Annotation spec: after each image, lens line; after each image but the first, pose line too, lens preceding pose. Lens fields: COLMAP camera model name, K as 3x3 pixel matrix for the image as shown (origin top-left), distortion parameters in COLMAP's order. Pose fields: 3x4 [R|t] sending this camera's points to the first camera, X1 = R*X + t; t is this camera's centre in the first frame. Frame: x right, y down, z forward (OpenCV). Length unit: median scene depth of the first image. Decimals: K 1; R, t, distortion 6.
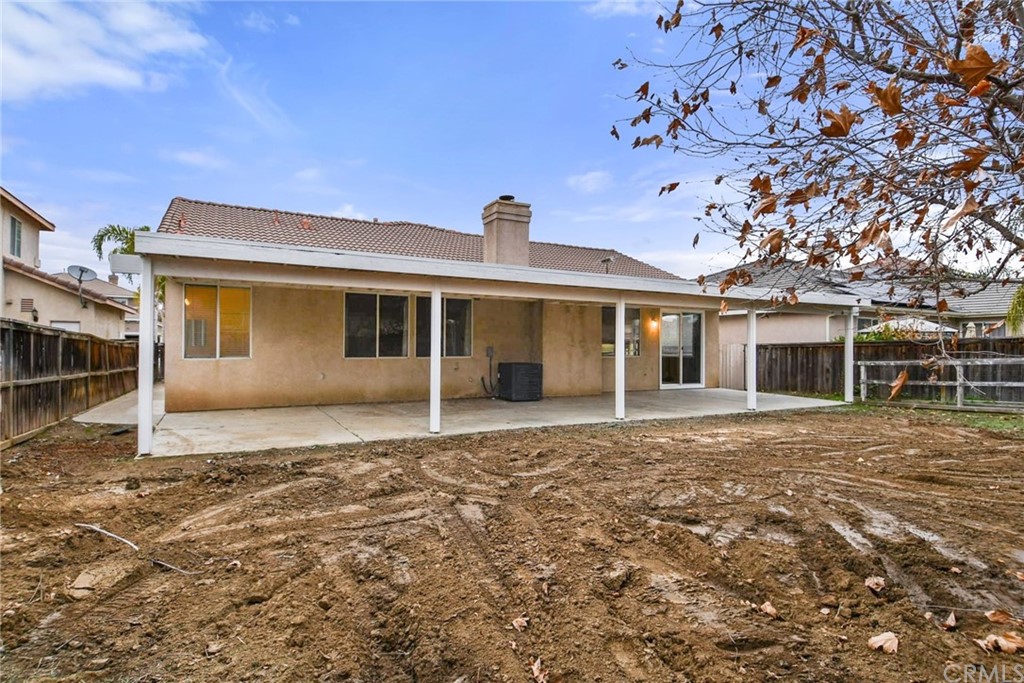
lens RADIAL K [[539.4, 0, 515.0], [0, 539.4, 342.6], [0, 0, 1]] dist [0.004872, -0.007946]
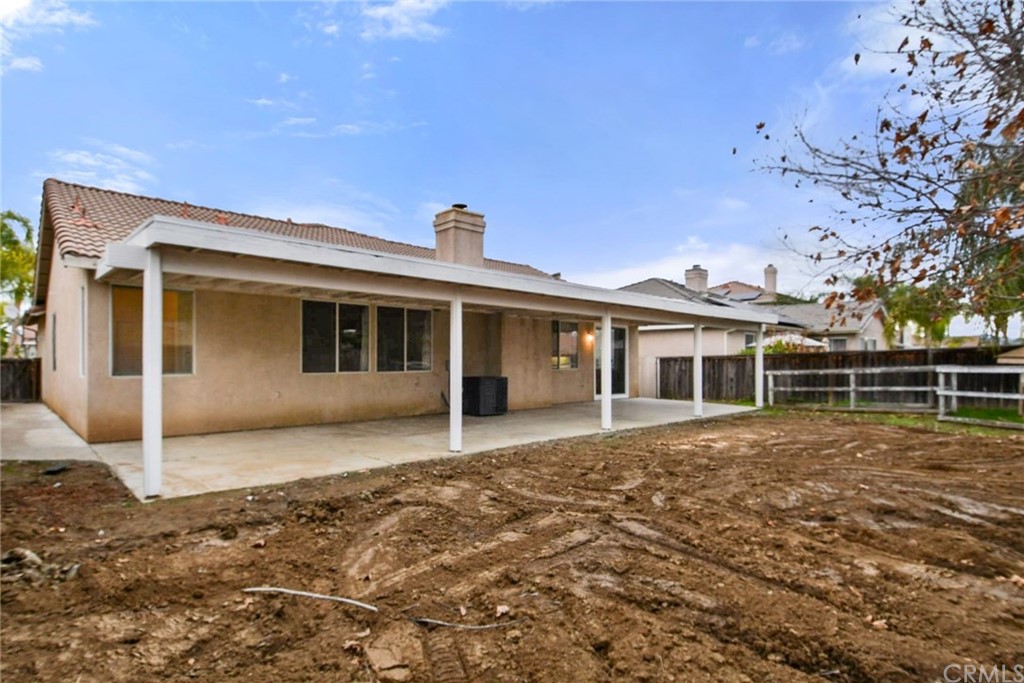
lens RADIAL K [[539.4, 0, 510.1], [0, 539.4, 360.4], [0, 0, 1]] dist [0.004872, -0.007946]
pose [[0.964245, -0.005635, 0.264951, -0.214554], [0.003892, 0.999967, 0.007103, 0.001779], [-0.264982, -0.005818, 0.964236, 0.049388]]
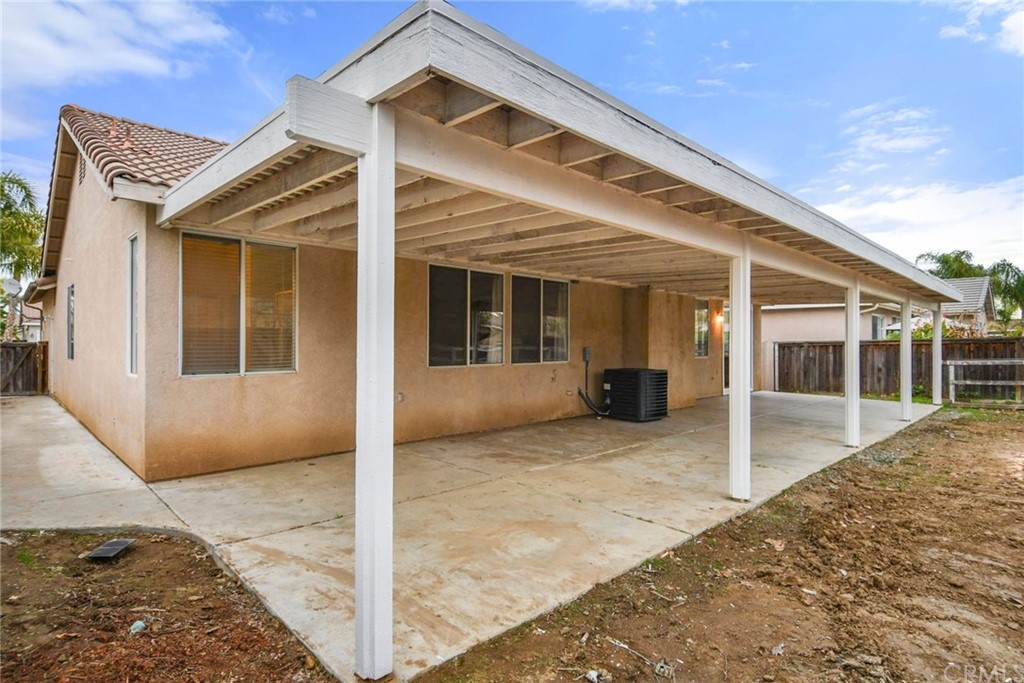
lens RADIAL K [[539.4, 0, 516.8], [0, 539.4, 339.8], [0, 0, 1]] dist [0.004872, -0.007946]
pose [[0.961053, -0.001512, 0.276361, -0.381313], [0.001082, 0.999998, 0.001707, -0.004717], [-0.276363, -0.001342, 0.961052, 0.349521]]
